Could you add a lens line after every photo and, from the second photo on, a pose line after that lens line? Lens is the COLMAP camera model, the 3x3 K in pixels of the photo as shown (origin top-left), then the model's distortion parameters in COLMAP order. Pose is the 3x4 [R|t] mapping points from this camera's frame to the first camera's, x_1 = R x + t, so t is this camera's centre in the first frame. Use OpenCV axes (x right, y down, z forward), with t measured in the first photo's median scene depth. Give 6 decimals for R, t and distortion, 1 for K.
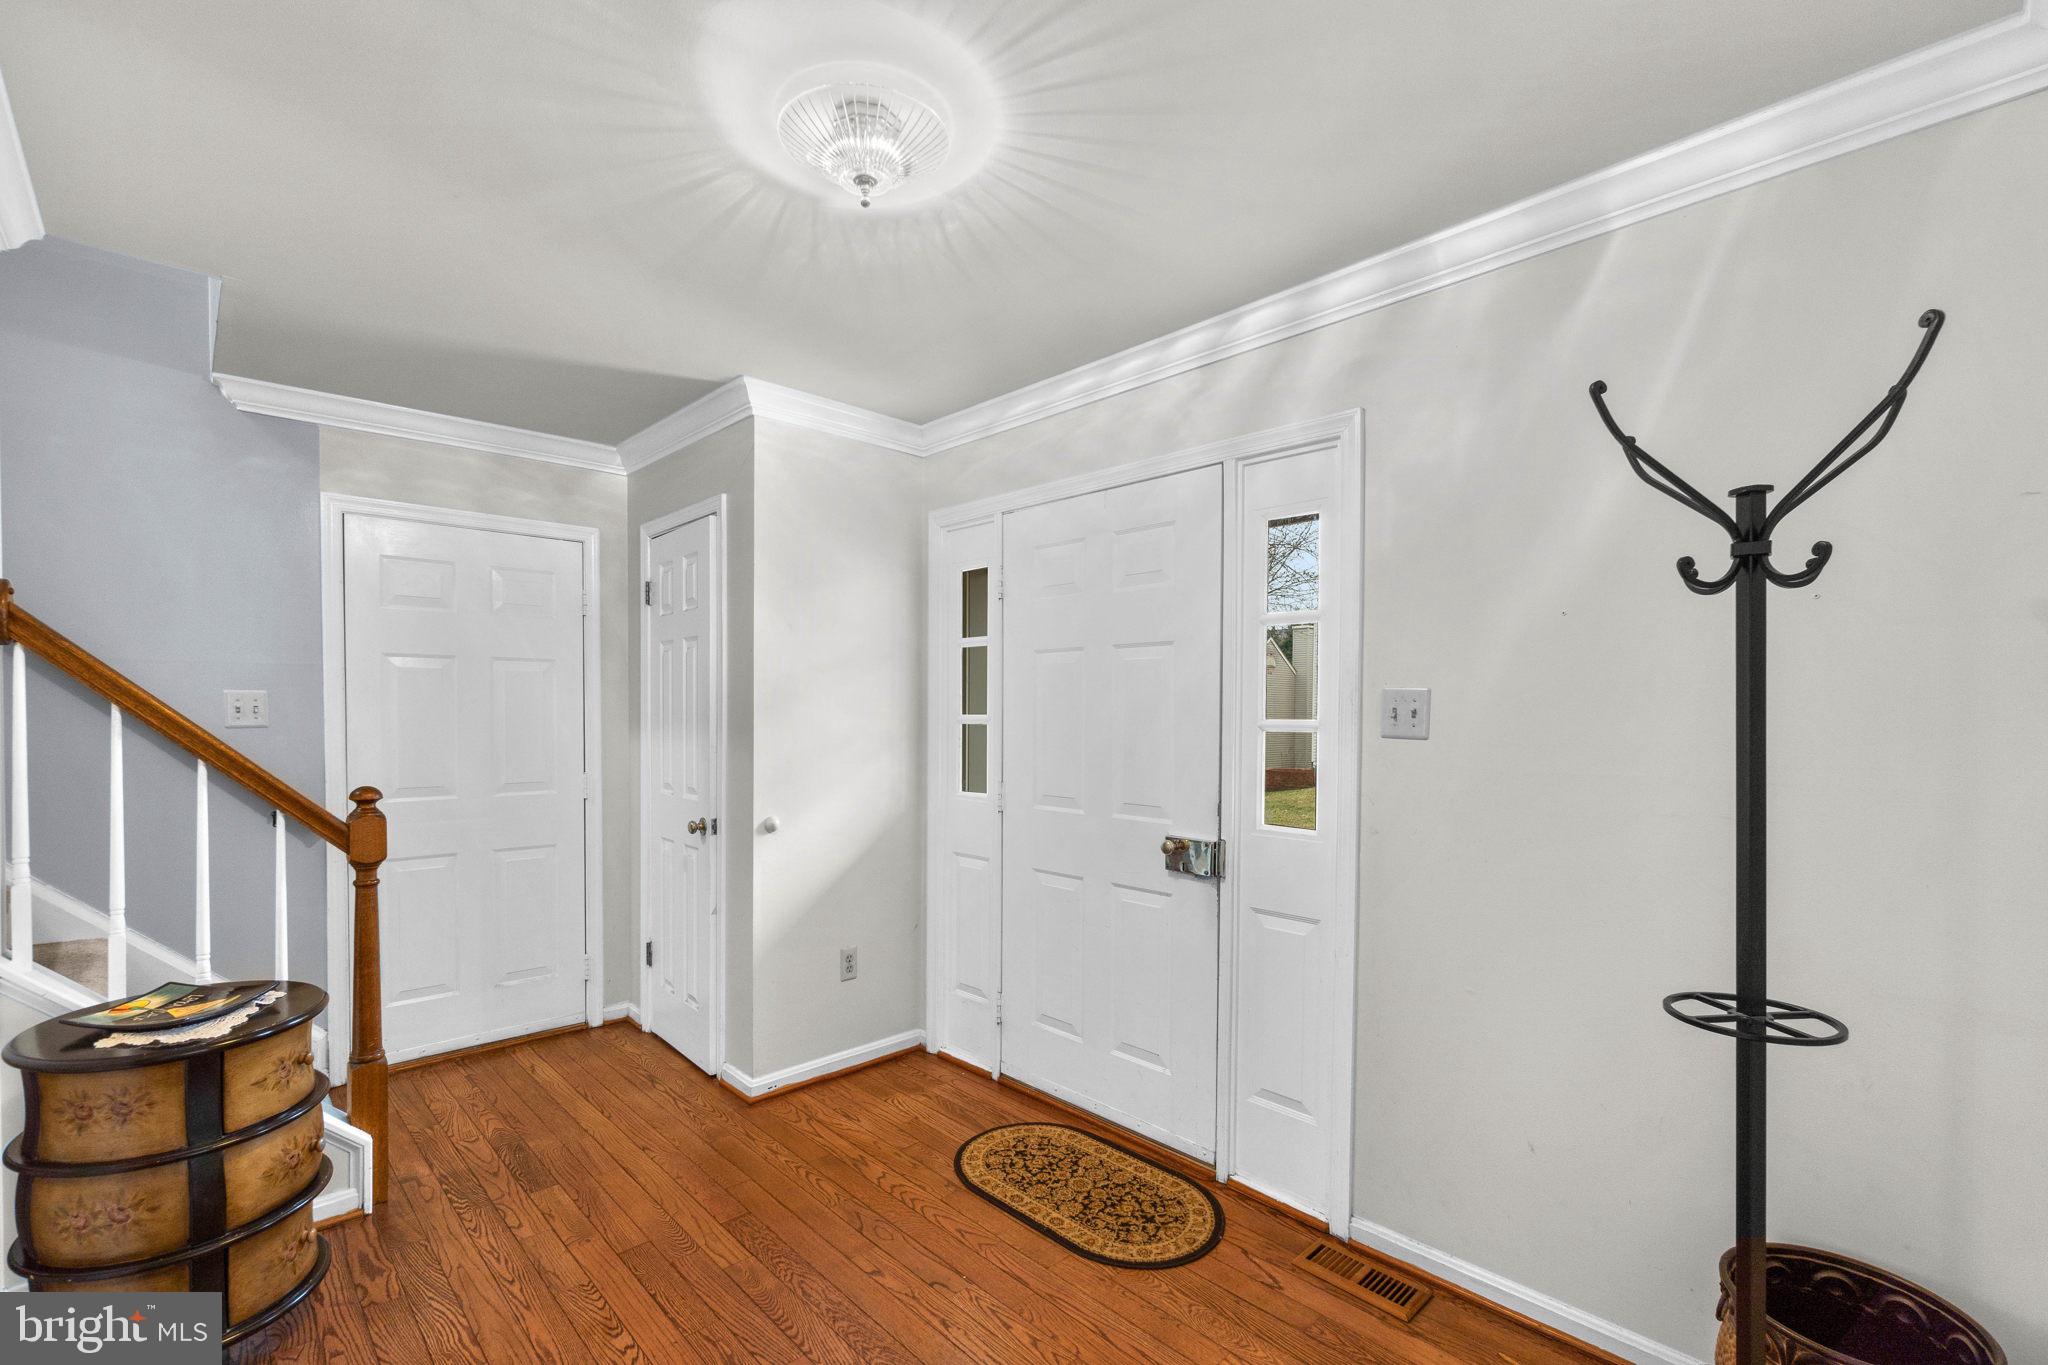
lens RADIAL K [[914.4, 0, 1018.3], [0, 914.4, 731.3], [0, 0, 1]] dist [-0.004610, -0.000268]
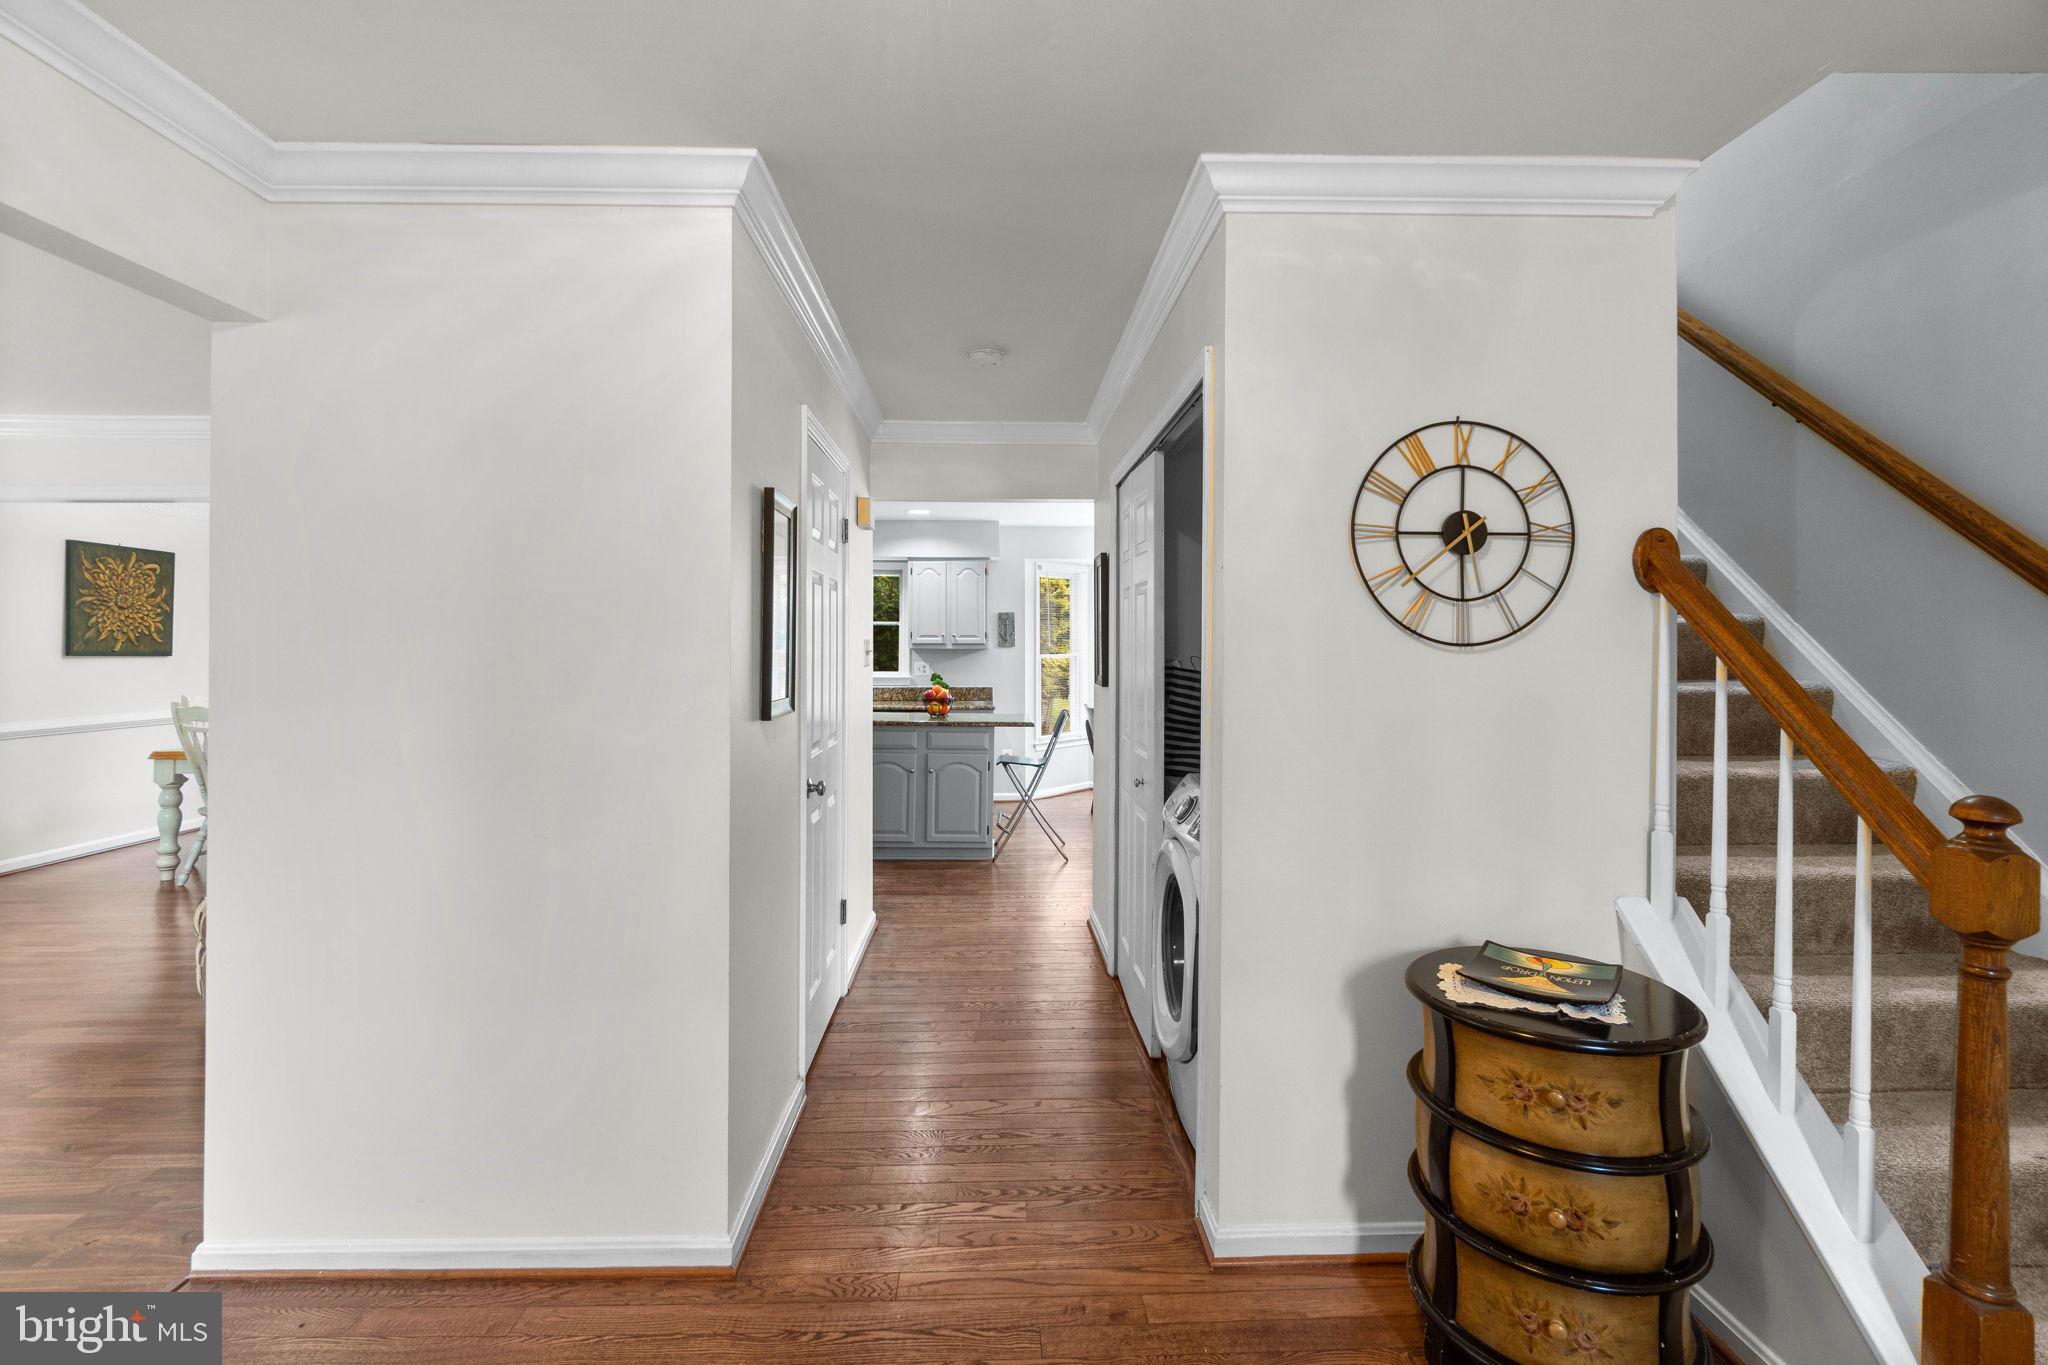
lens RADIAL K [[899.0, 0, 1018.8], [0, 899.0, 625.4], [0, 0, 1]] dist [0.000134, -0.000095]
pose [[-0.662853, -0.023155, -0.748391, 0.129522], [-0.020265, 0.999710, -0.012982, -0.033923], [0.748475, 0.006561, -0.663131, 1.223071]]
